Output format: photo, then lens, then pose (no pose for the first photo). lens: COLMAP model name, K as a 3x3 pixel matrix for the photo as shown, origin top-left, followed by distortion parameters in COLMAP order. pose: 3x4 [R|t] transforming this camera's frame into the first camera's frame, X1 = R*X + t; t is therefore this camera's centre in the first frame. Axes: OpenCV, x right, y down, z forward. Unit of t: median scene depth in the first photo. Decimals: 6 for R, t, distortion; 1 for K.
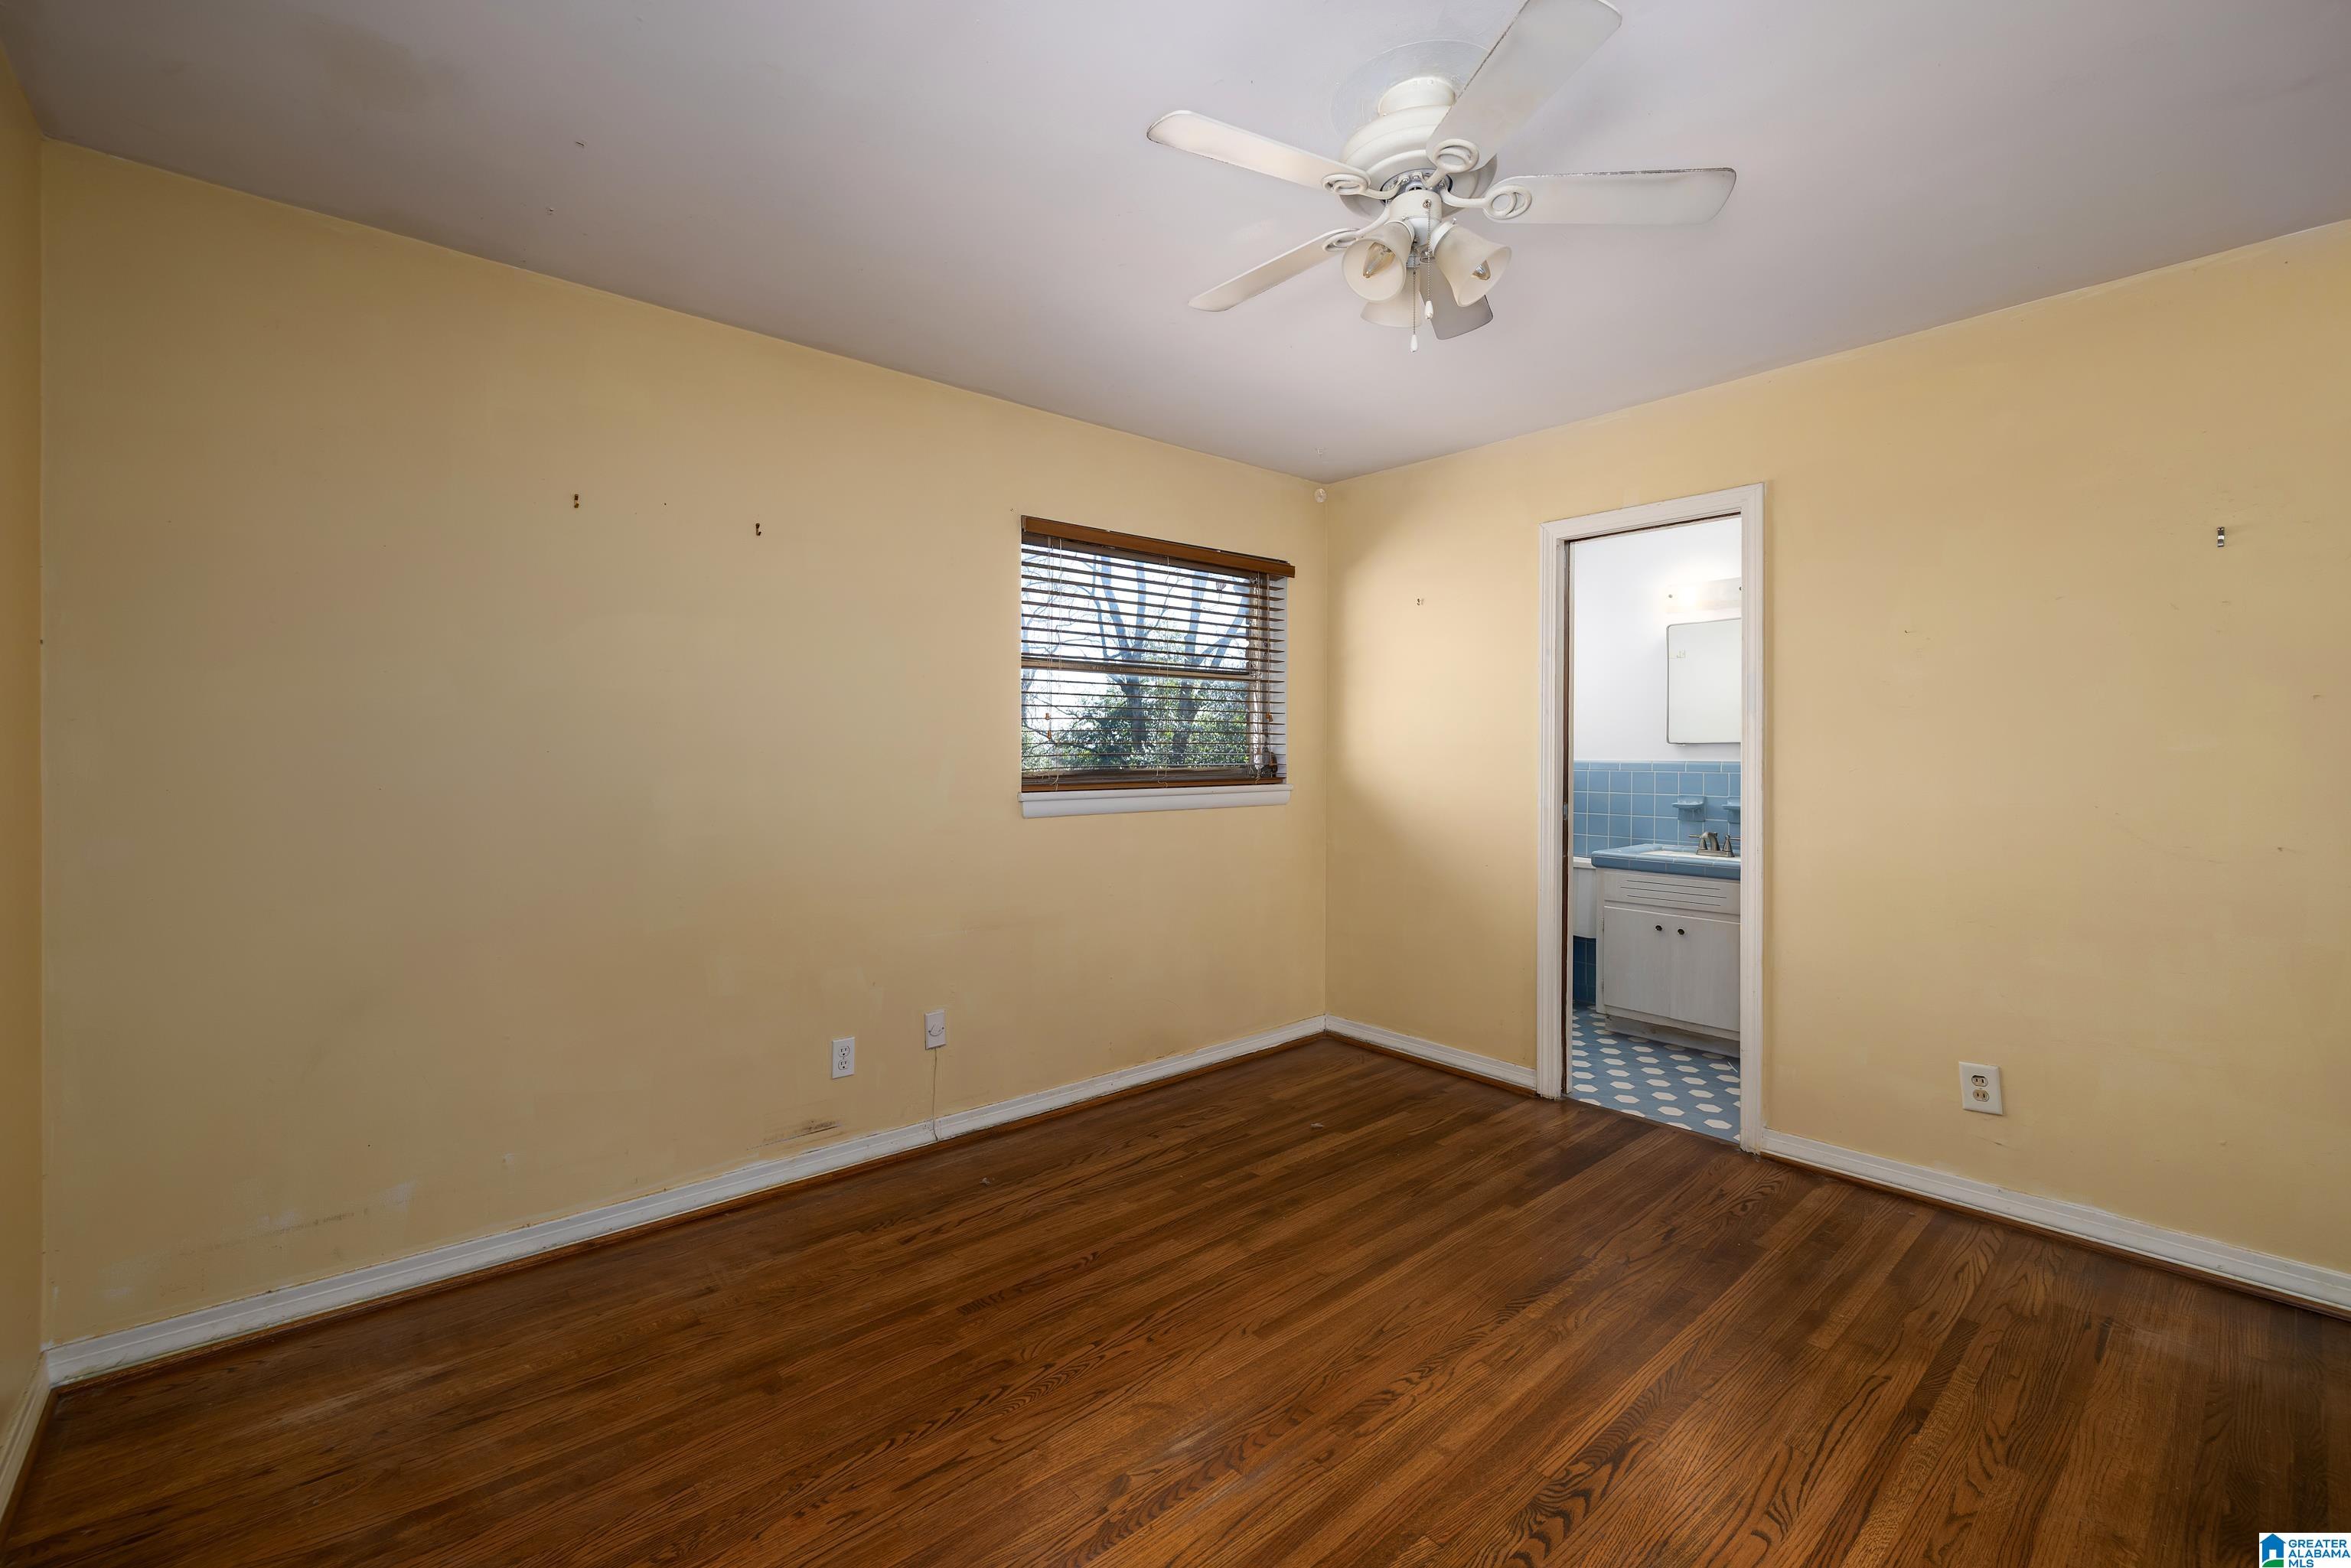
lens RADIAL K [[1000.0, 0, 1150.5], [0, 1000.0, 759.7], [0, 0, 1]] dist [0.001123, 0.000430]
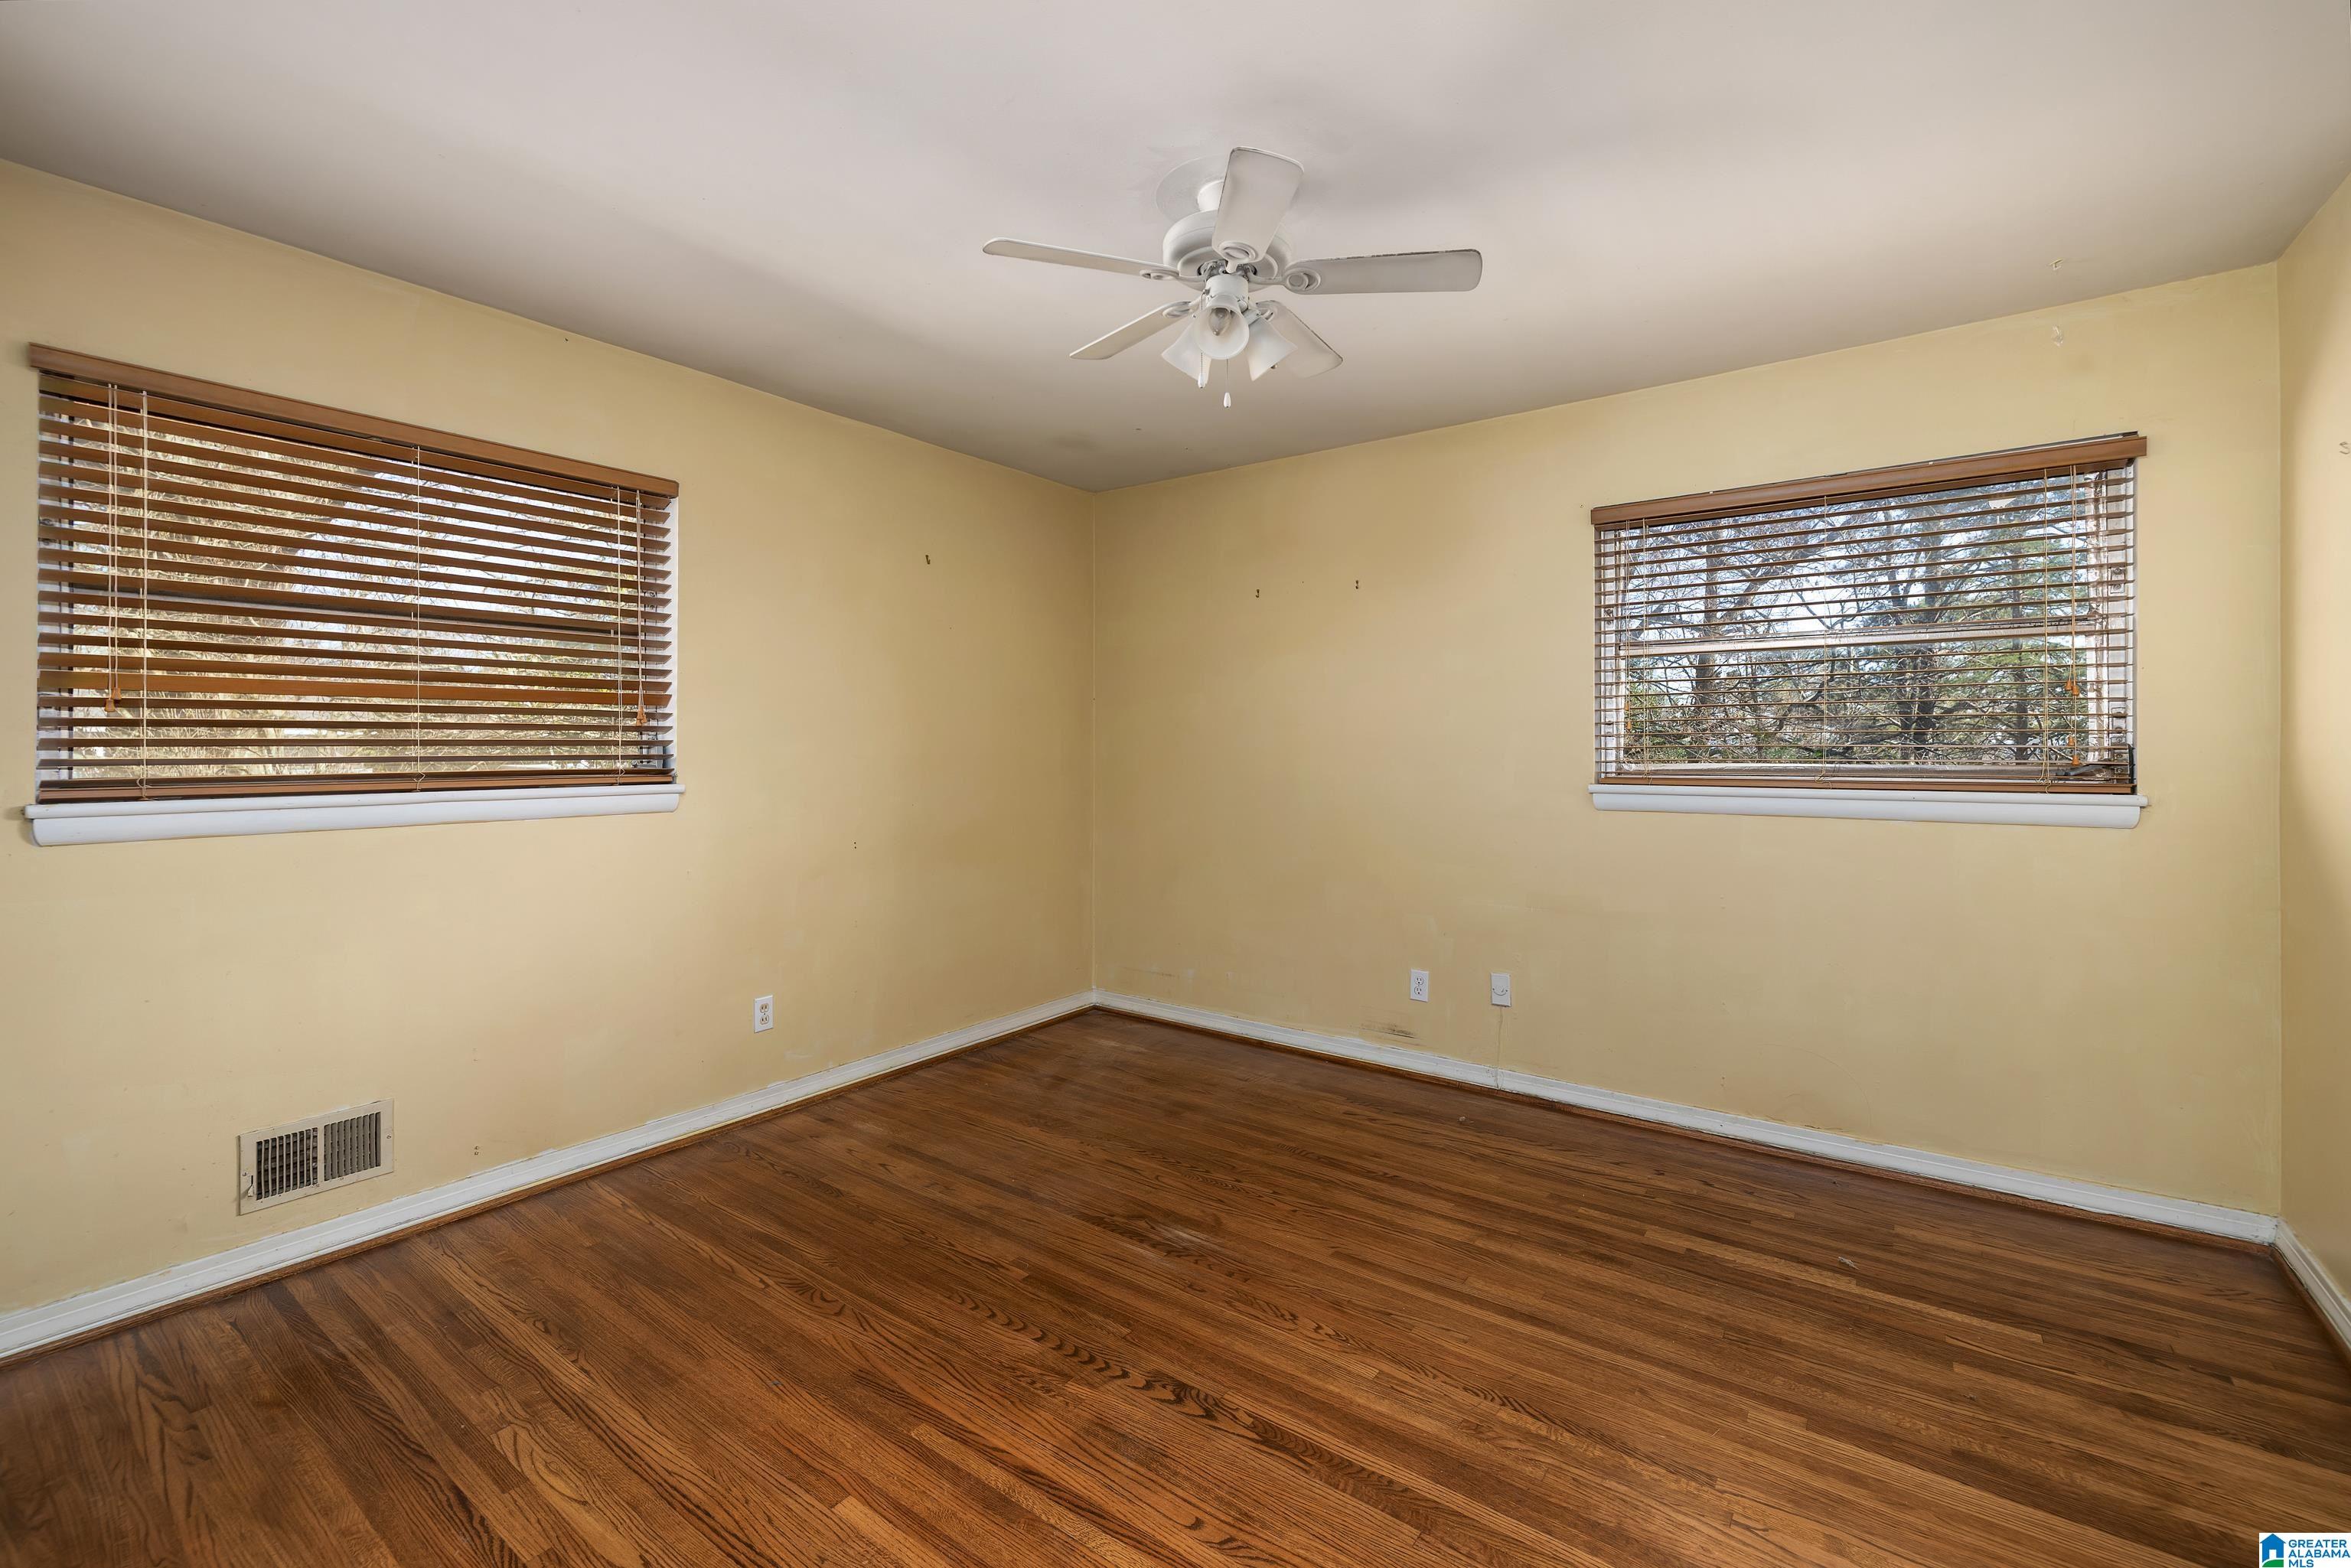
lens RADIAL K [[1000.0, 0, 1150.5], [0, 1000.0, 759.7], [0, 0, 1]] dist [0.001123, 0.000430]
pose [[0.206733, 0.012394, -0.978319, 0.904446], [-0.005232, 0.999919, 0.011562, -0.000468], [0.978383, 0.002728, 0.206781, 0.429258]]
